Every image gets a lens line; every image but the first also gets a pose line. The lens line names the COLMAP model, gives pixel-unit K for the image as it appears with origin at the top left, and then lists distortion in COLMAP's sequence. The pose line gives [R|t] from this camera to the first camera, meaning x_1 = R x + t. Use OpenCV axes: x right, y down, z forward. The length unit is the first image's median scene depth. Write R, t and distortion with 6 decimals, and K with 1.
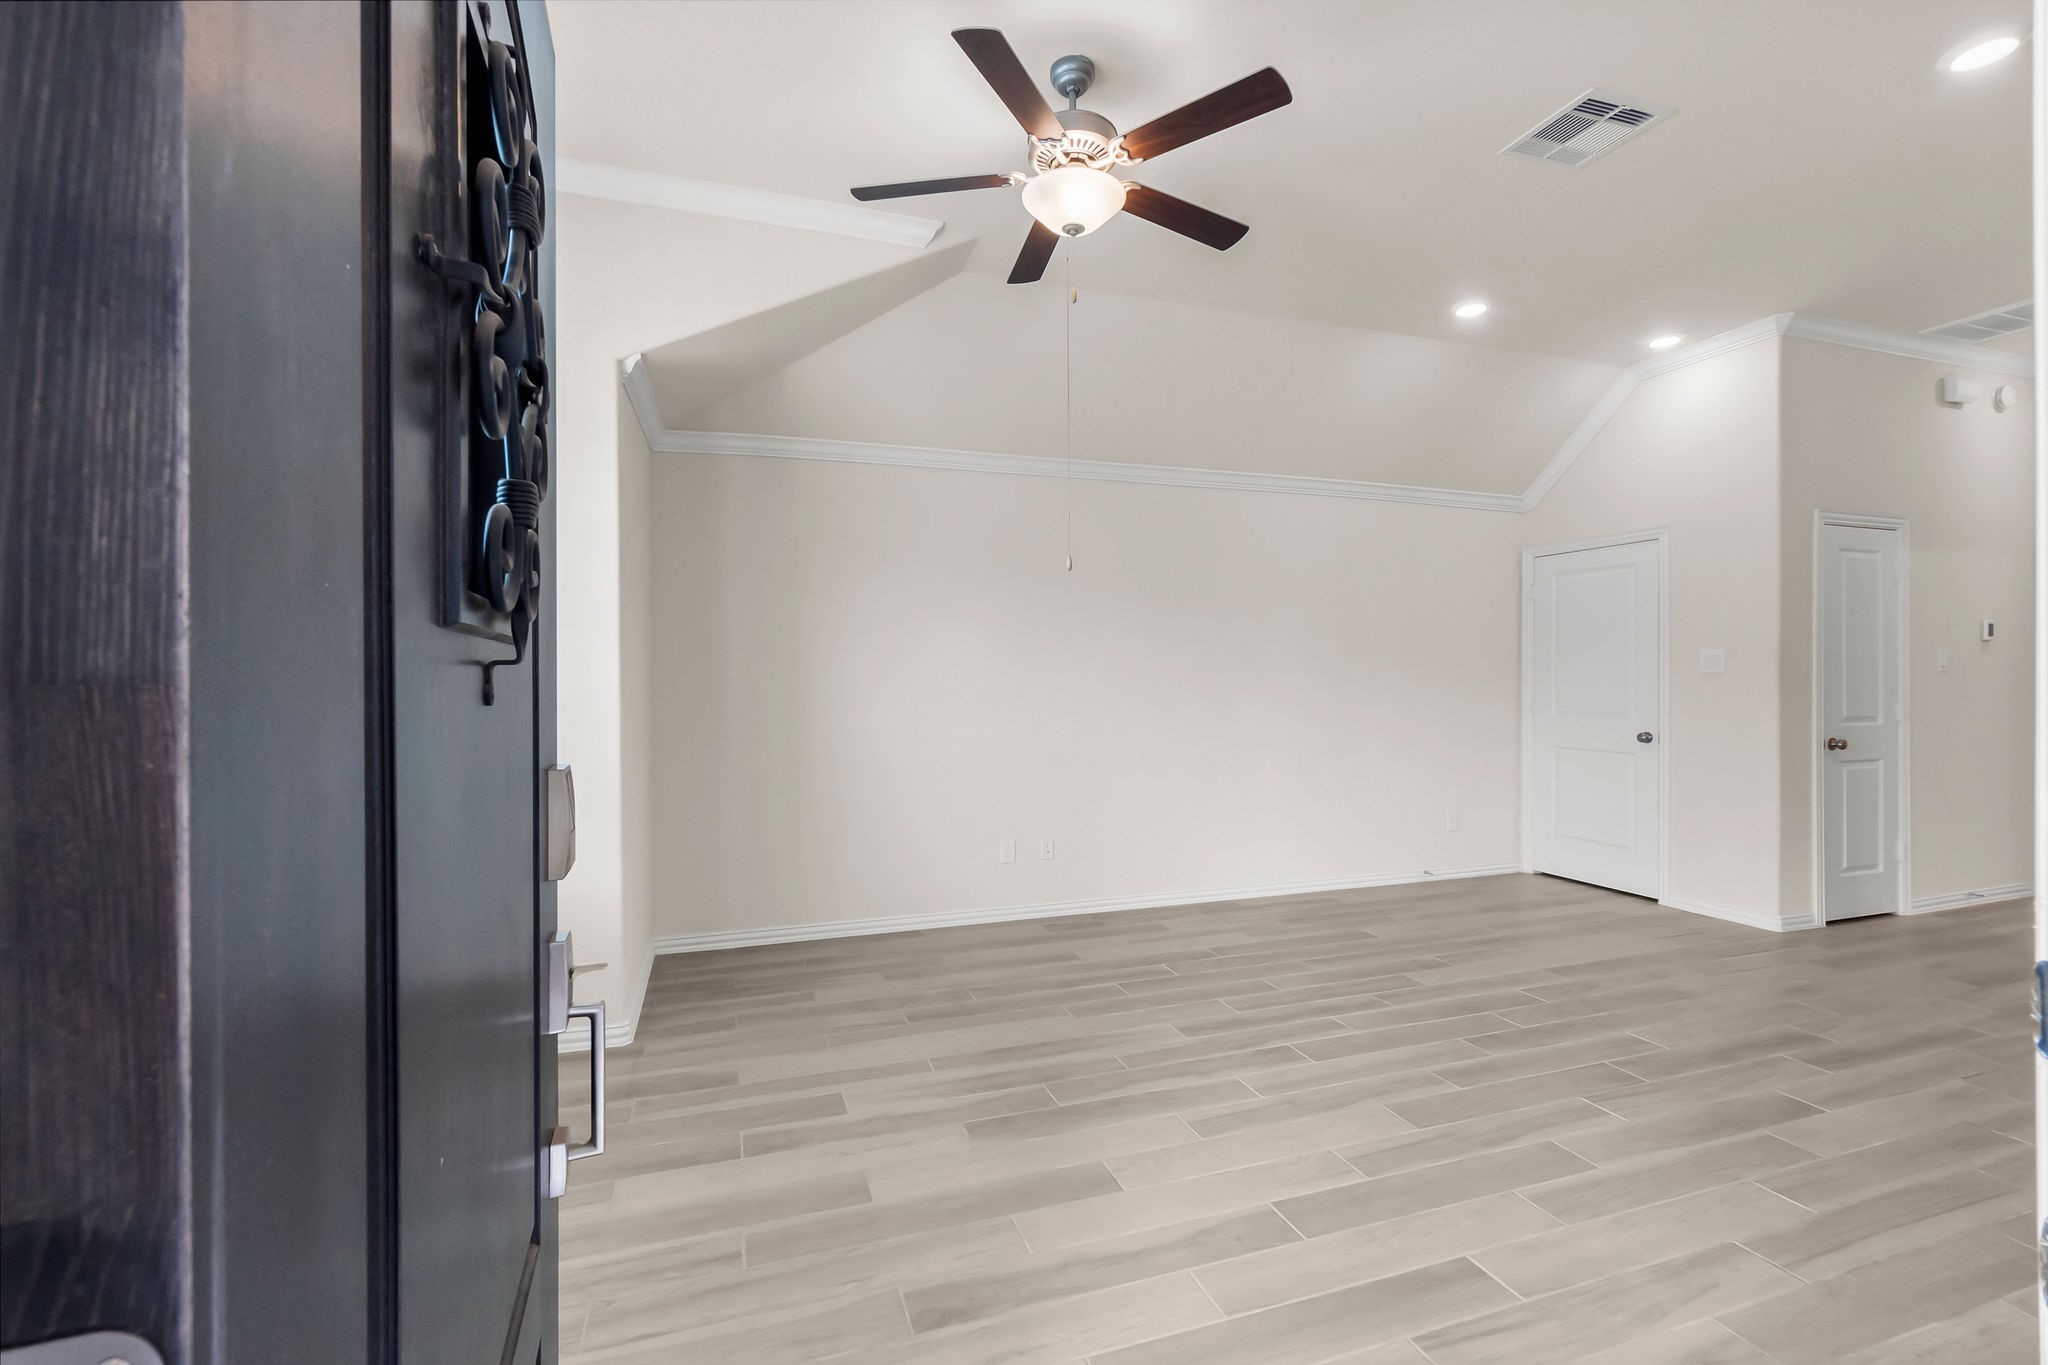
lens RADIAL K [[896.4, 0, 1021.0], [0, 896.4, 677.1], [0, 0, 1]] dist [-0.007918, 0.000913]
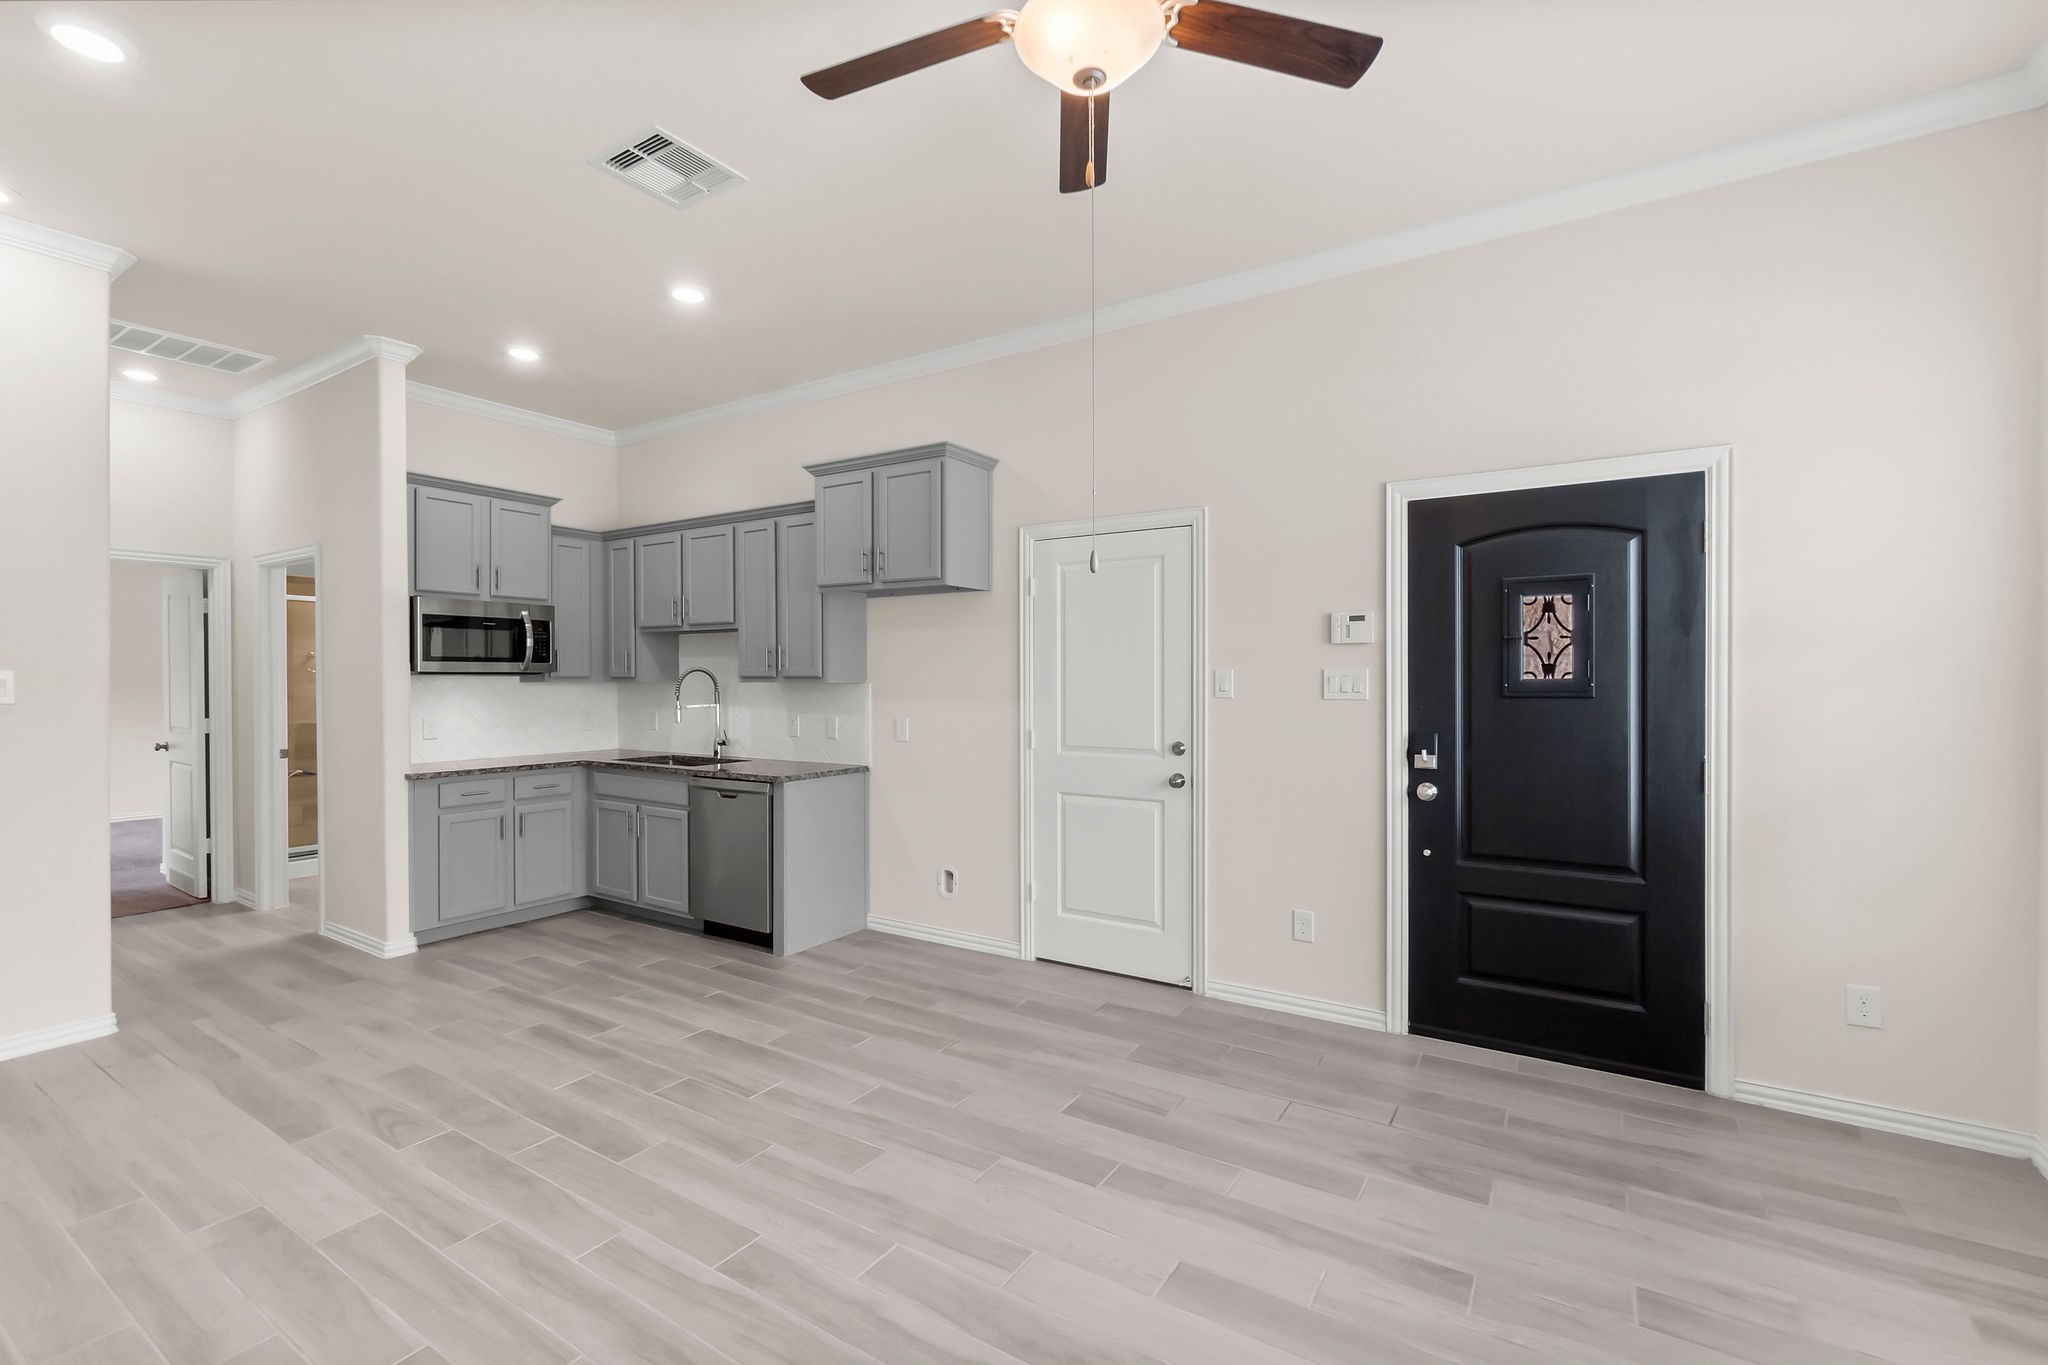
lens RADIAL K [[896.4, 0, 1019.6], [0, 896.4, 681.6], [0, 0, 1]] dist [-0.007918, 0.000913]
pose [[-0.623769, -0.001879, 0.781607, -0.398069], [0.005128, 0.999966, 0.006496, -0.038617], [-0.781592, 0.008060, -0.623738, 1.316734]]
